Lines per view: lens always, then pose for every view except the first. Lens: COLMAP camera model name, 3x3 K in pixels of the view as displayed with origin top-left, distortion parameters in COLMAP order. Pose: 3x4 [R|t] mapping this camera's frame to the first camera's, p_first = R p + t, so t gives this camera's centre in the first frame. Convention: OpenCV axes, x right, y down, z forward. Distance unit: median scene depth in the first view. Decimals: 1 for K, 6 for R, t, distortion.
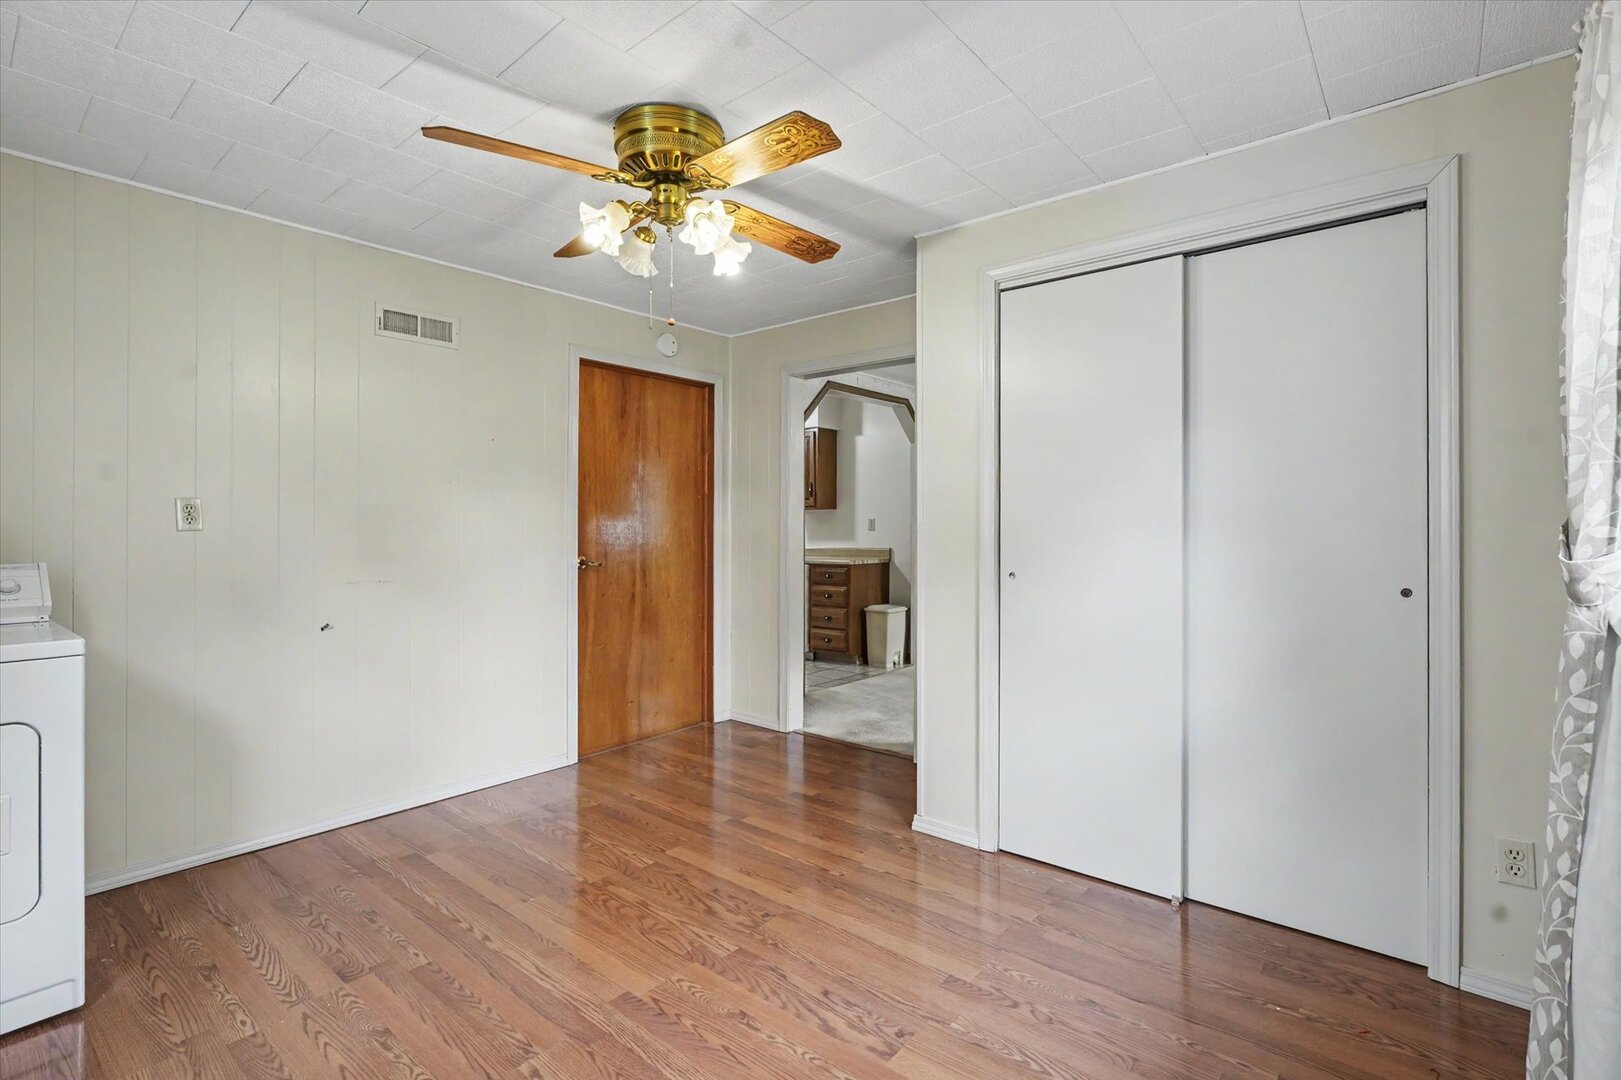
lens RADIAL K [[725.9, 0, 807.0], [0, 725.9, 543.9], [0, 0, 1]] dist [-0.001343, 0.000584]
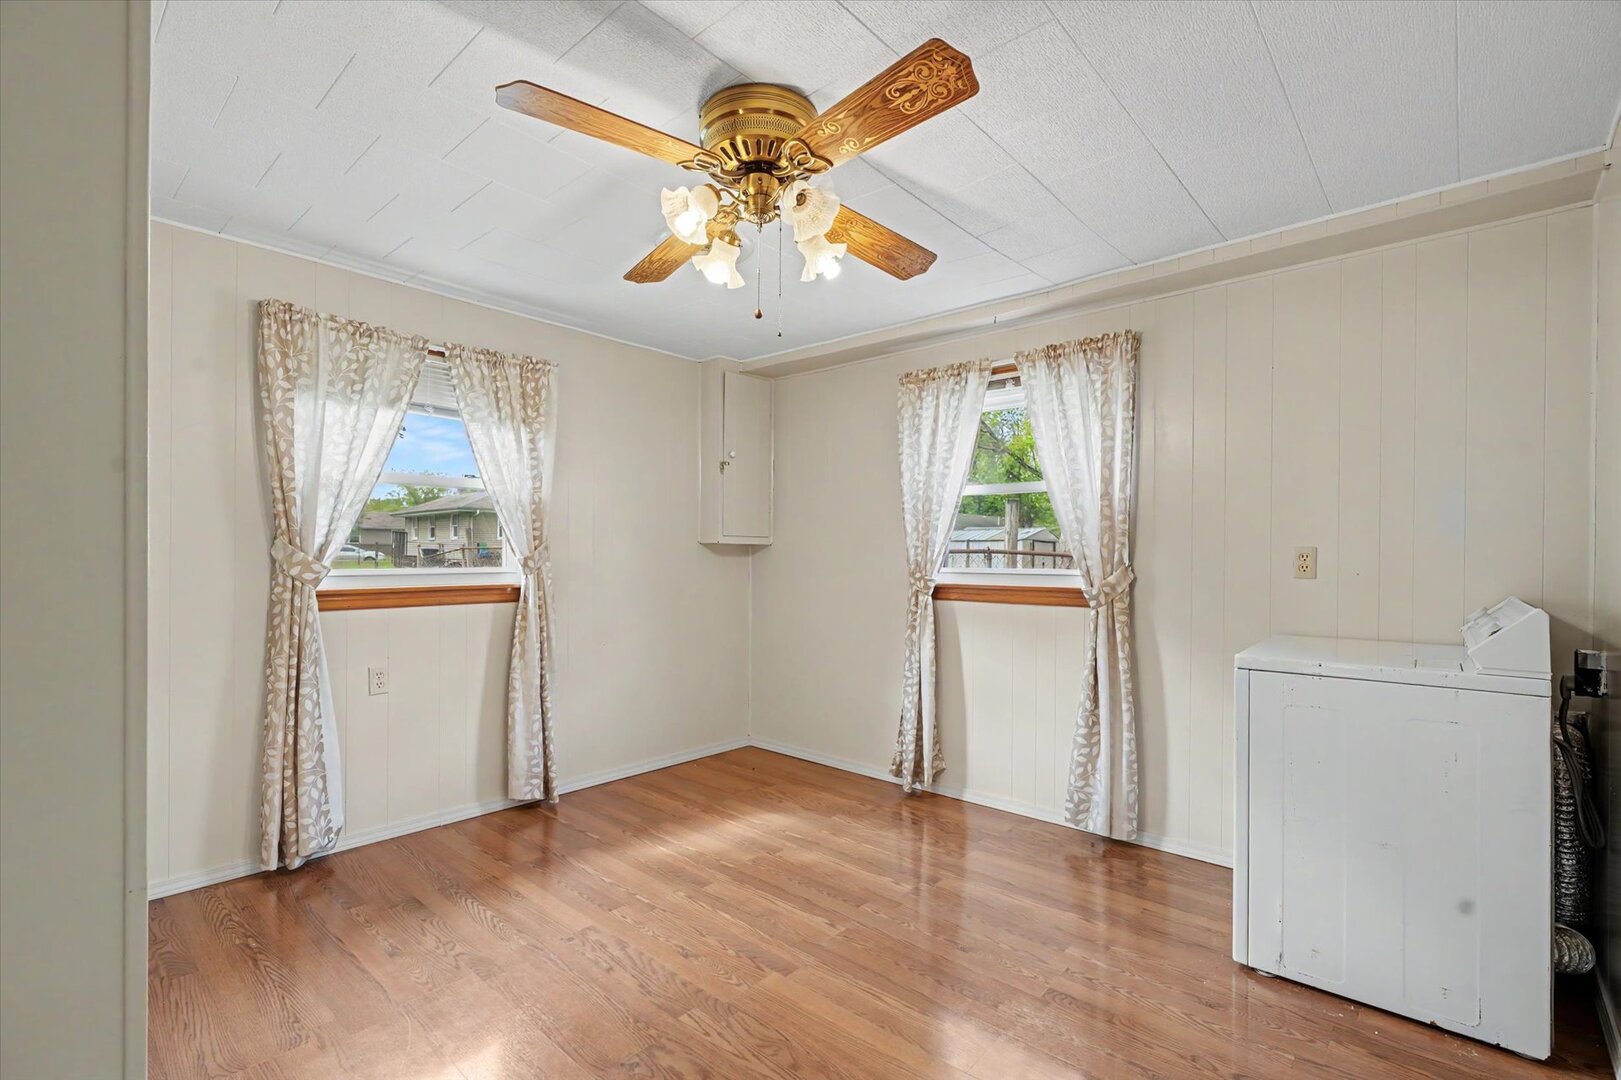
lens RADIAL K [[725.9, 0, 807.0], [0, 725.9, 543.9], [0, 0, 1]] dist [-0.001343, 0.000584]
pose [[-0.999452, -0.002349, 0.033026, -0.294007], [-0.001852, 0.999885, 0.015084, -0.054199], [-0.033057, 0.015014, -0.999341, 1.957452]]
